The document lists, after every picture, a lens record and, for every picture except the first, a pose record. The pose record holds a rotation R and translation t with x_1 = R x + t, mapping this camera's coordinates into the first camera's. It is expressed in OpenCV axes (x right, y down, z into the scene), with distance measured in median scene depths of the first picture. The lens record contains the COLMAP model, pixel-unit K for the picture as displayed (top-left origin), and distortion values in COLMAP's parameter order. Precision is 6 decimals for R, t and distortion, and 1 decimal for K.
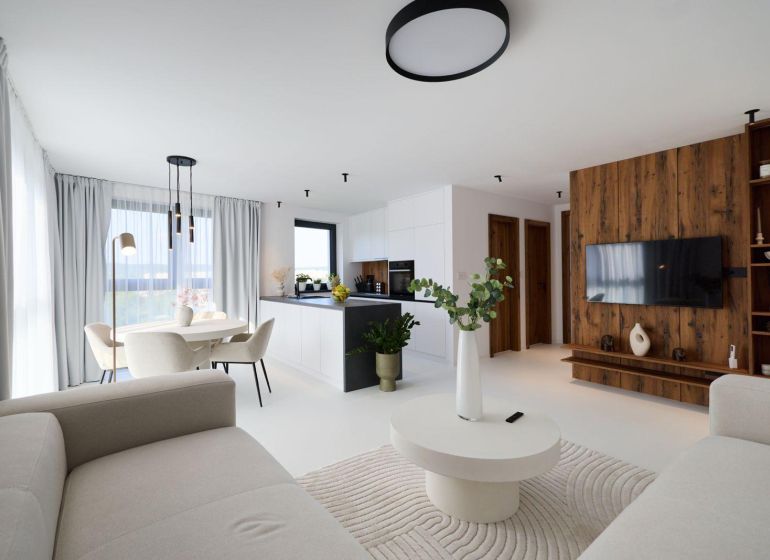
lens RADIAL K [[365.8, 0, 365.3], [0, 365.8, 271.7], [0, 0, 1]] dist [-0.001967, -0.000172]
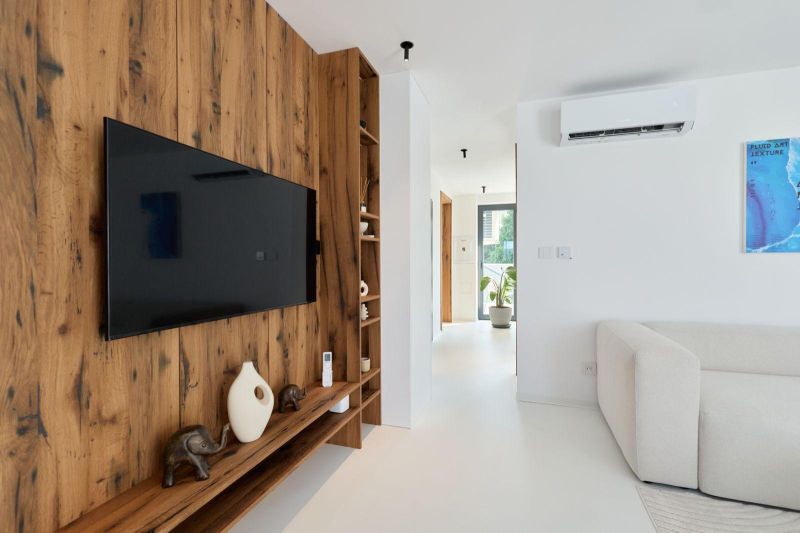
lens RADIAL K [[368.6, 0, 401.7], [0, 368.6, 264.7], [0, 0, 1]] dist [0.004932, -0.000260]
pose [[-0.588810, 0.005709, 0.808251, 0.309767], [0.000188, 0.999976, -0.006926, 0.034900], [-0.808271, -0.003926, -0.588797, 1.105261]]
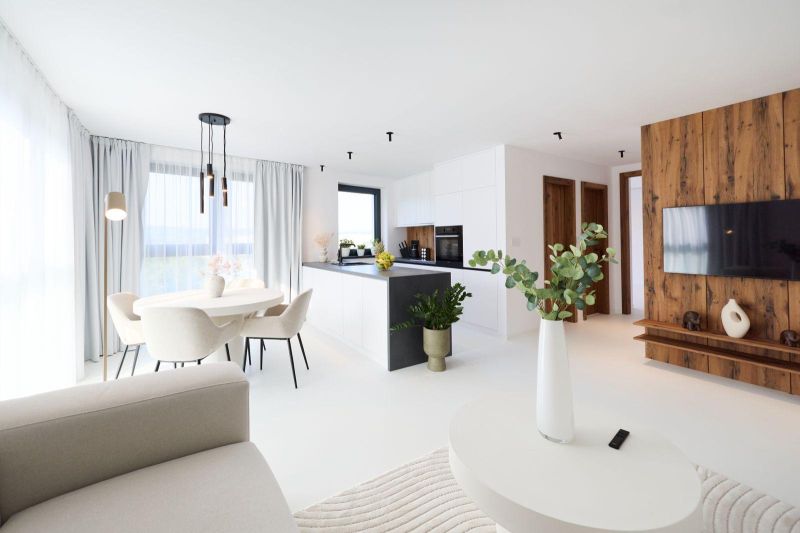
lens RADIAL K [[343.1, 0, 393.1], [0, 343.1, 232.7], [0, 0, 1]] dist [0.005867, -0.001422]
pose [[0.998979, 0.000620, -0.045172, -0.008584], [-0.001014, 0.999962, -0.008694, -0.006260], [0.045165, 0.008731, 0.998941, 0.159613]]
